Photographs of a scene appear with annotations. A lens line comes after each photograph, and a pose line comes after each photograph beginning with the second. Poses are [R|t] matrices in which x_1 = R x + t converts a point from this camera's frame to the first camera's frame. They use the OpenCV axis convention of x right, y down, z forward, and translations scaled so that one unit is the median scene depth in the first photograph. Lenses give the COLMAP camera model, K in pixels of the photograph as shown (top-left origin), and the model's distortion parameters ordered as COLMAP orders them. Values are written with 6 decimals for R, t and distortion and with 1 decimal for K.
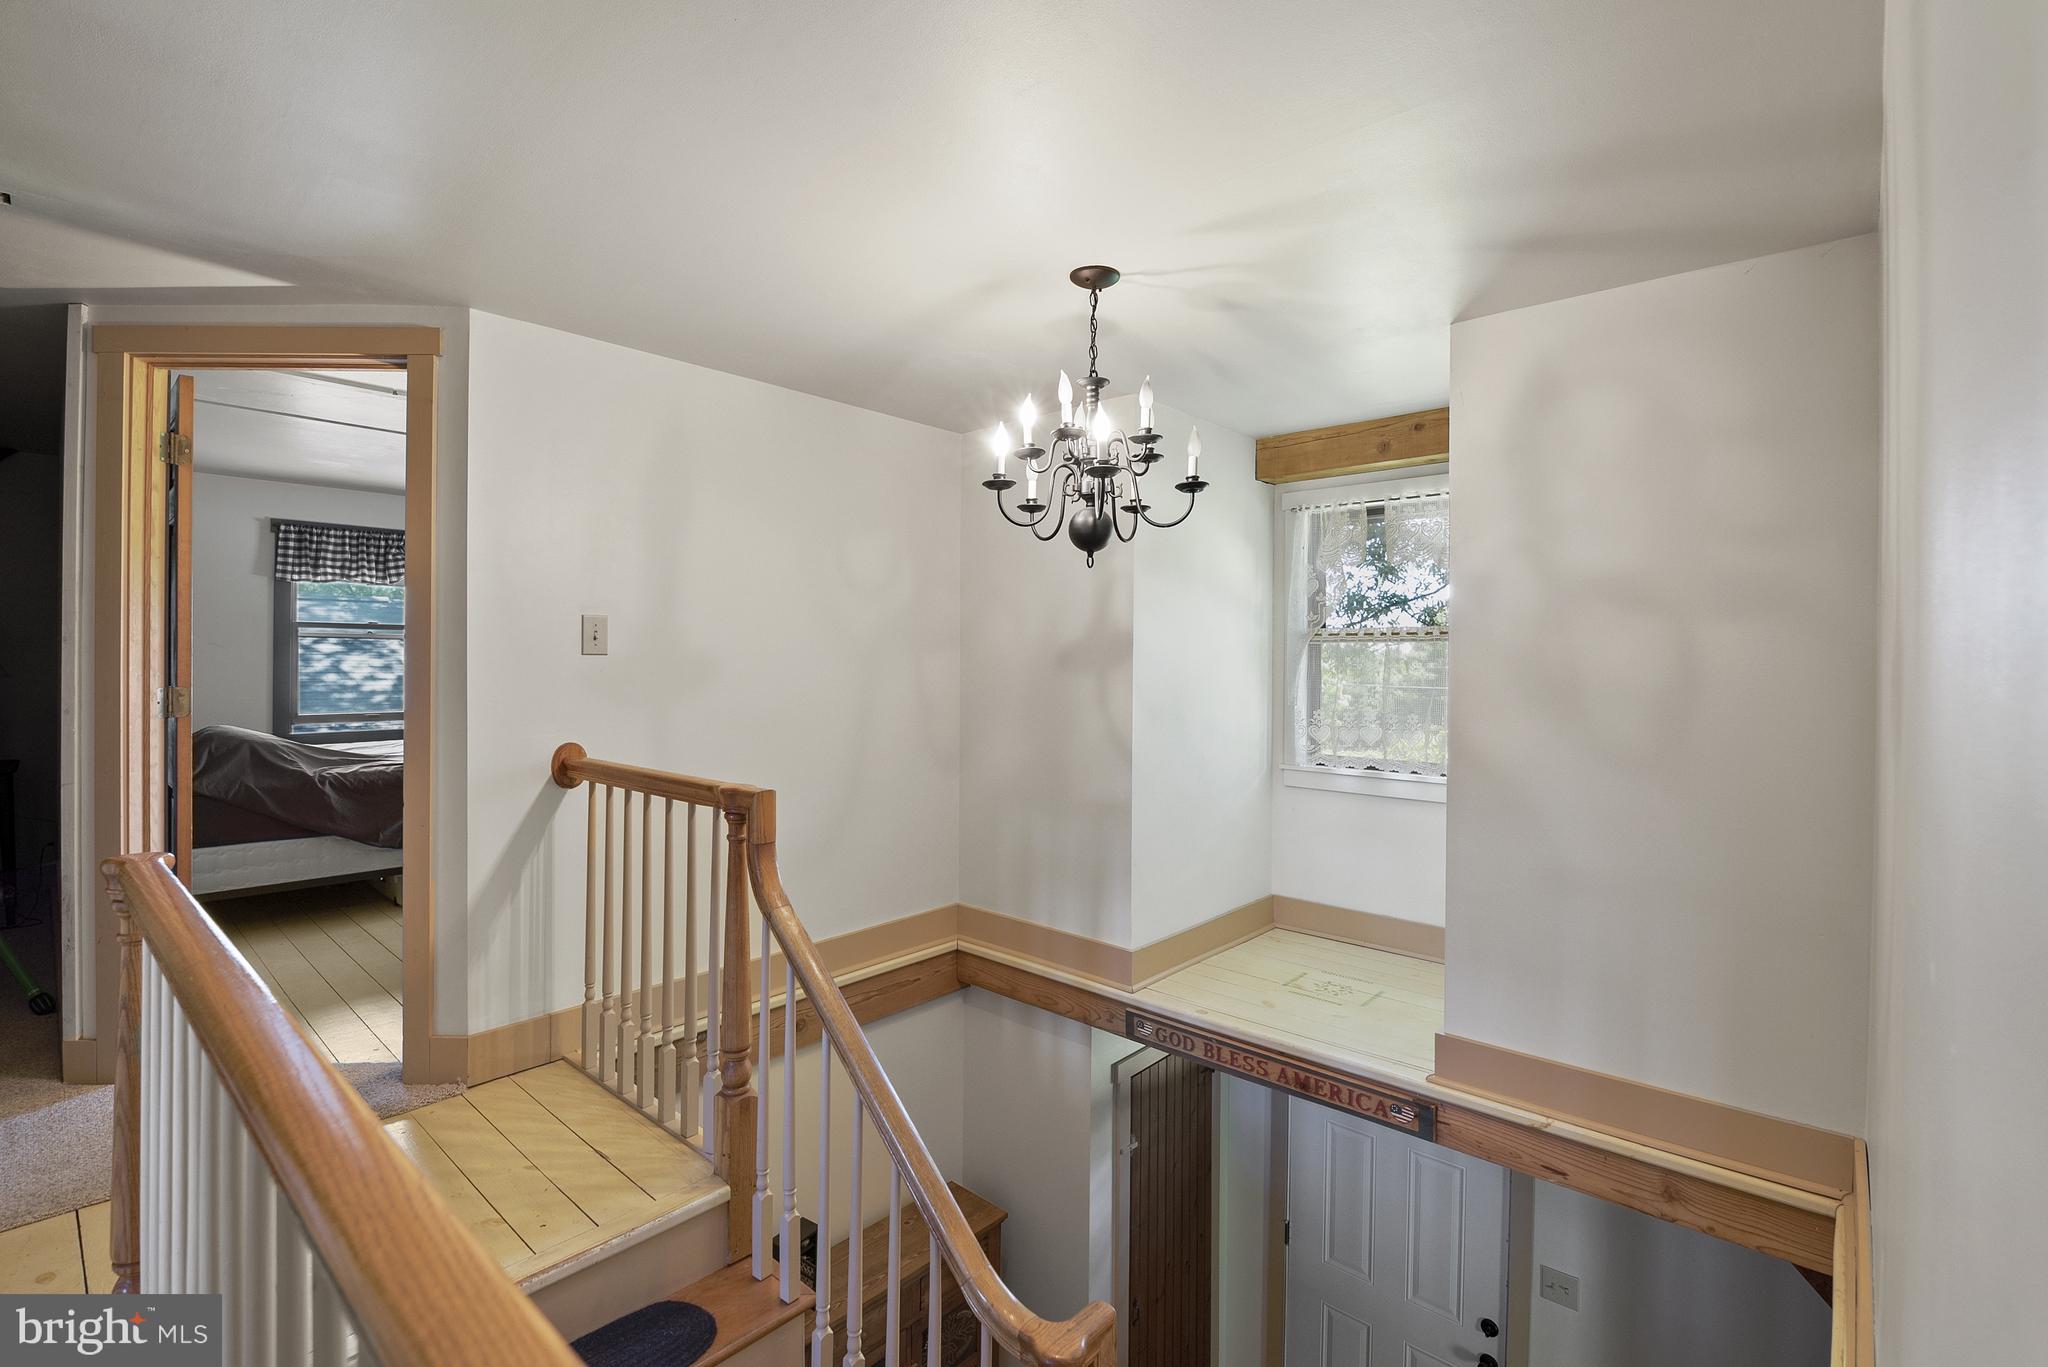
lens RADIAL K [[911.9, 0, 1019.2], [0, 911.9, 670.0], [0, 0, 1]] dist [0.000166, -0.009774]
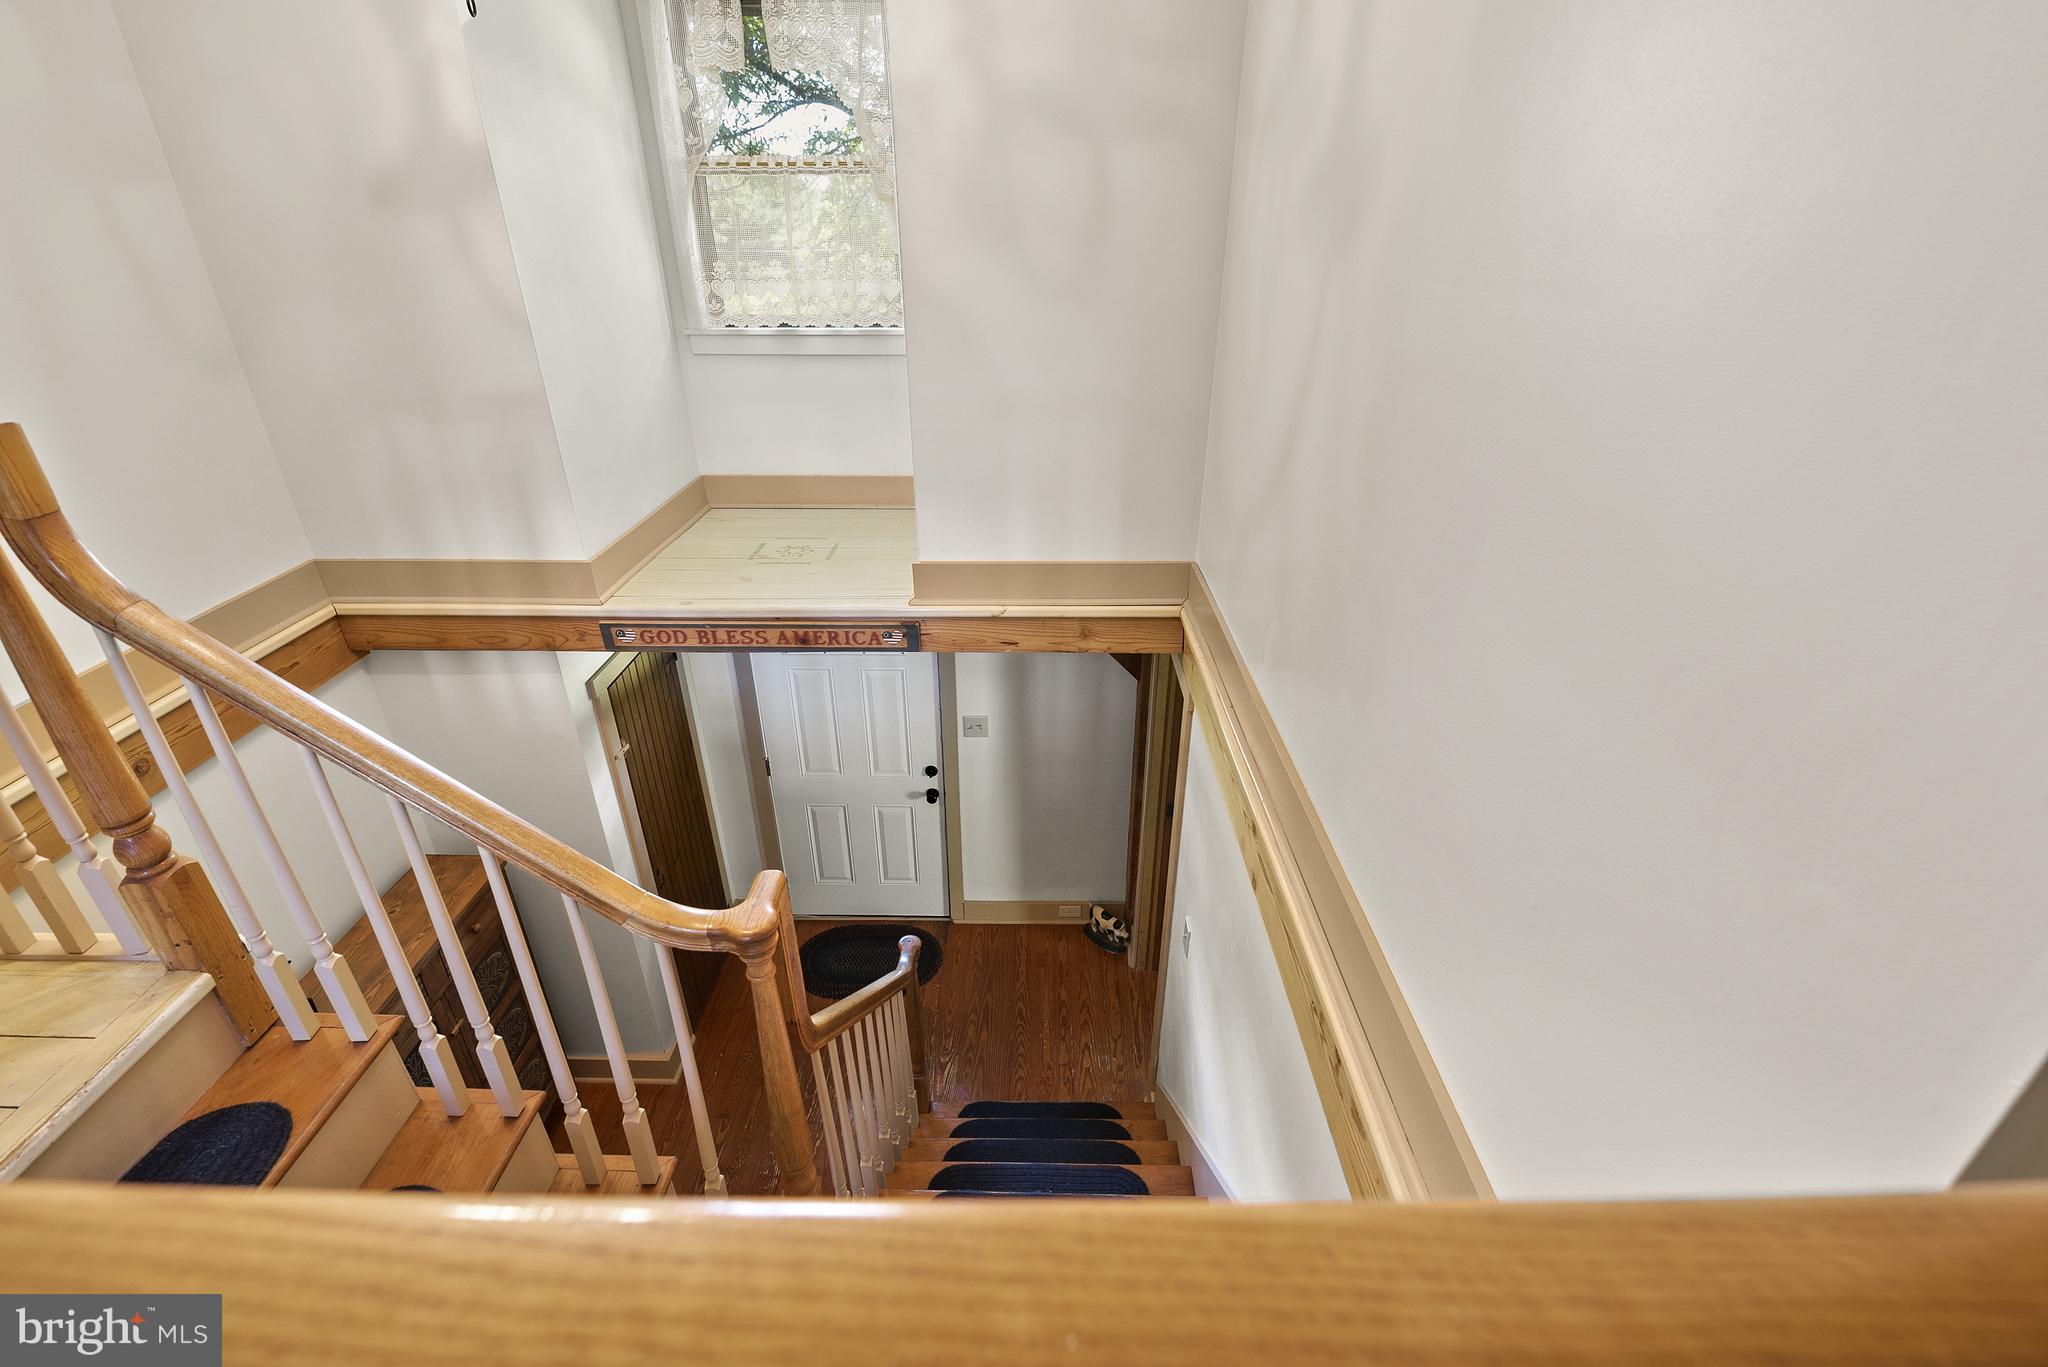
lens RADIAL K [[883.3, 0, 1024.0], [0, 883.3, 683.5], [0, 0, 1]] dist [-0.000420, -0.008508]
pose [[0.747425, -0.313160, 0.585906, -0.101734], [0.011596, 0.887945, 0.459804, 0.020744], [-0.664245, -0.336875, 0.667304, 0.096286]]
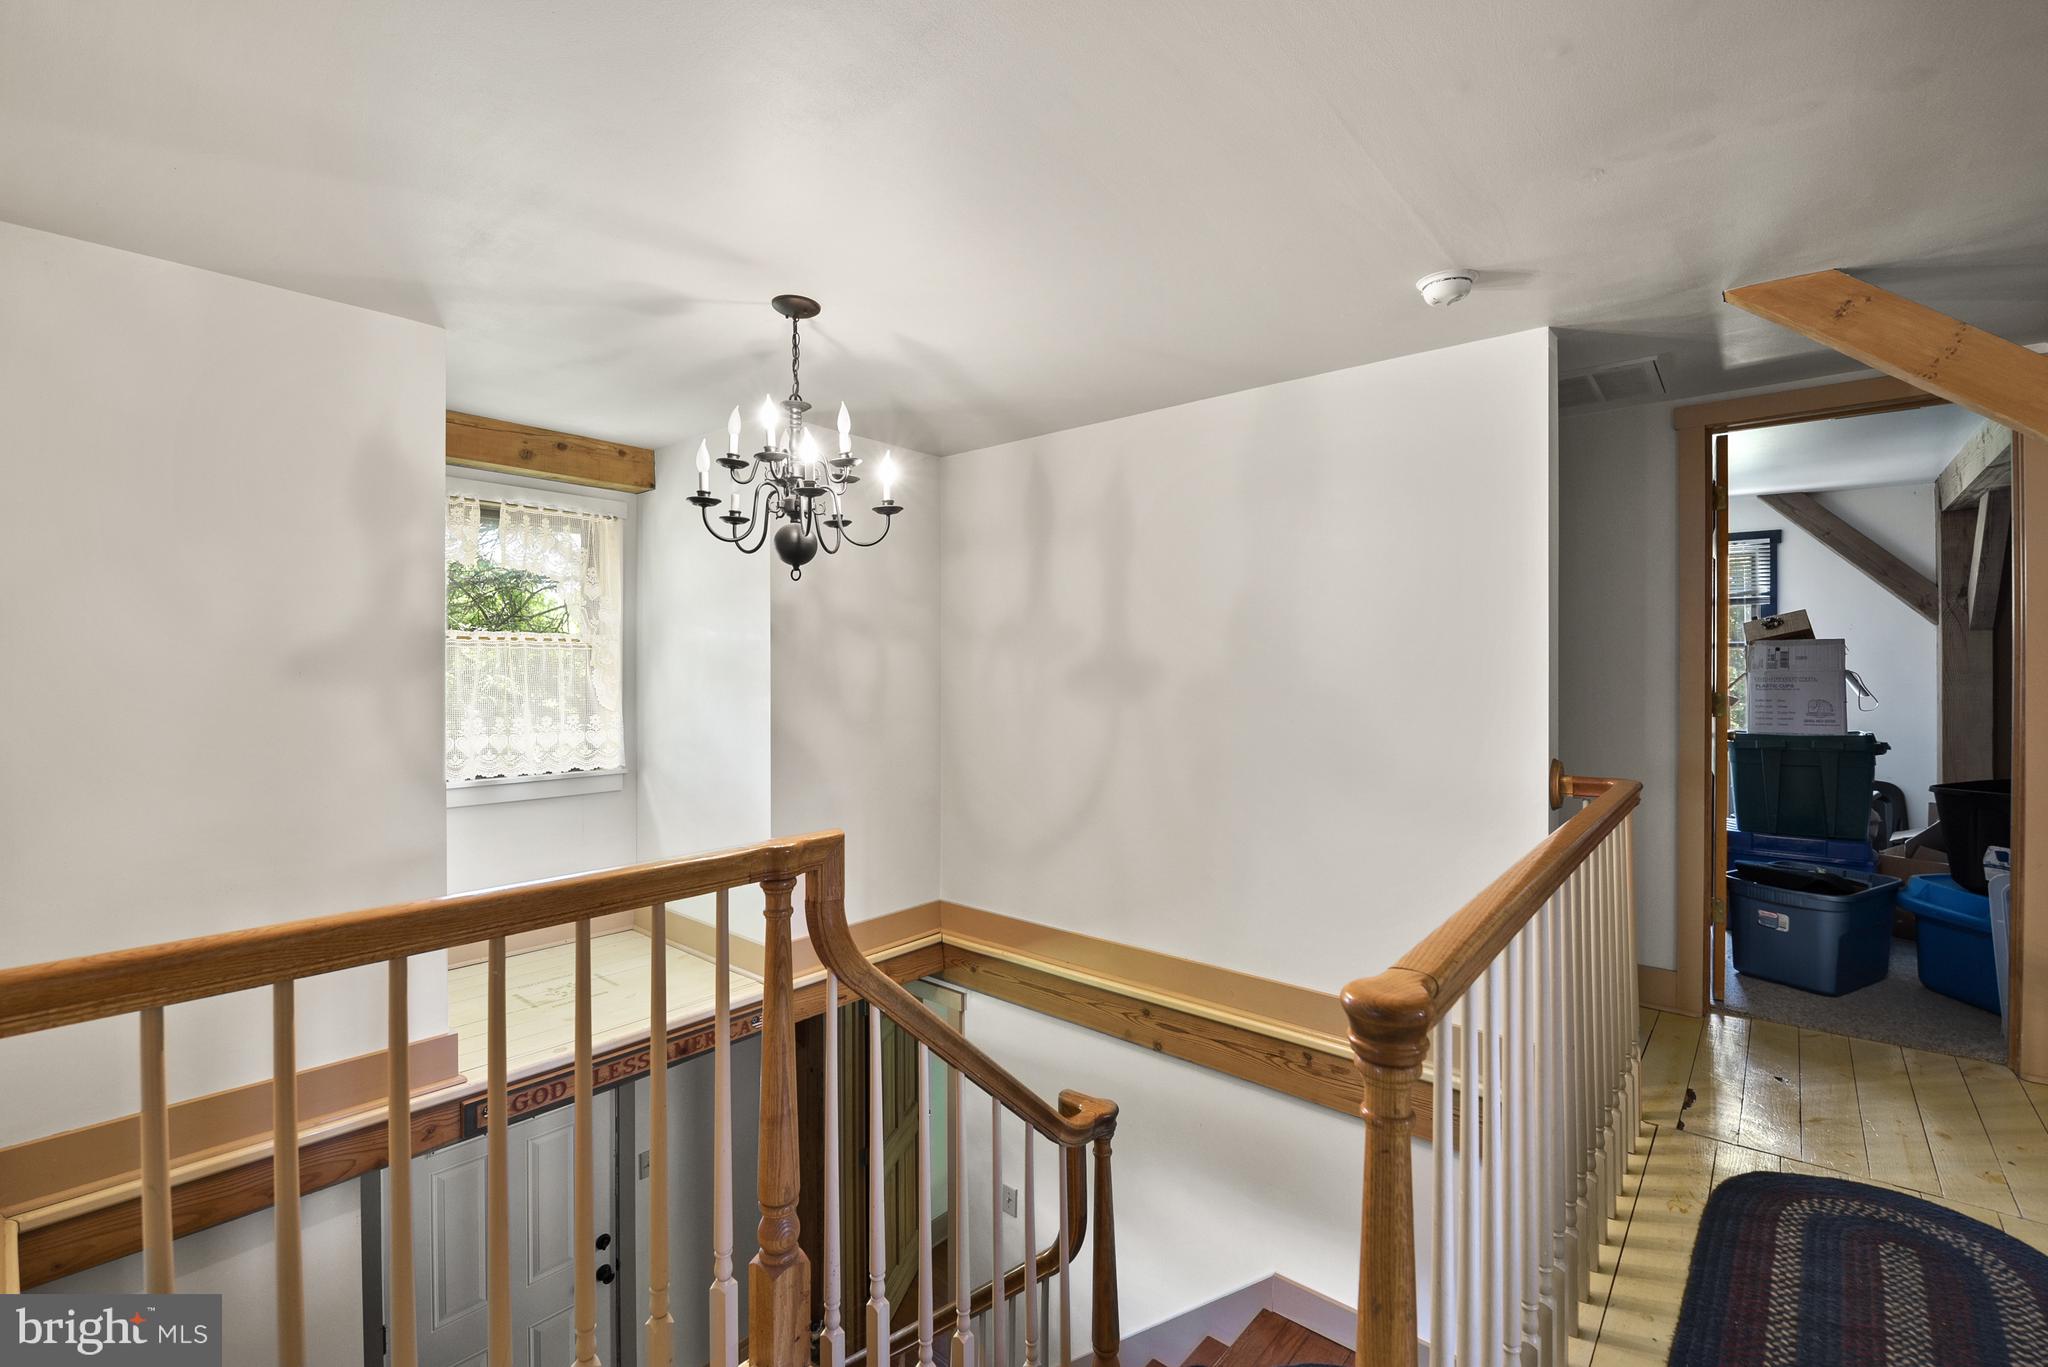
lens RADIAL K [[883.3, 0, 1024.0], [0, 883.3, 683.5], [0, 0, 1]] dist [-0.000420, -0.008508]
pose [[-0.034481, -0.017148, 0.999258, -0.645045], [0.006116, 0.999830, 0.017368, -0.004588], [-0.999387, 0.006711, -0.034370, 0.523411]]
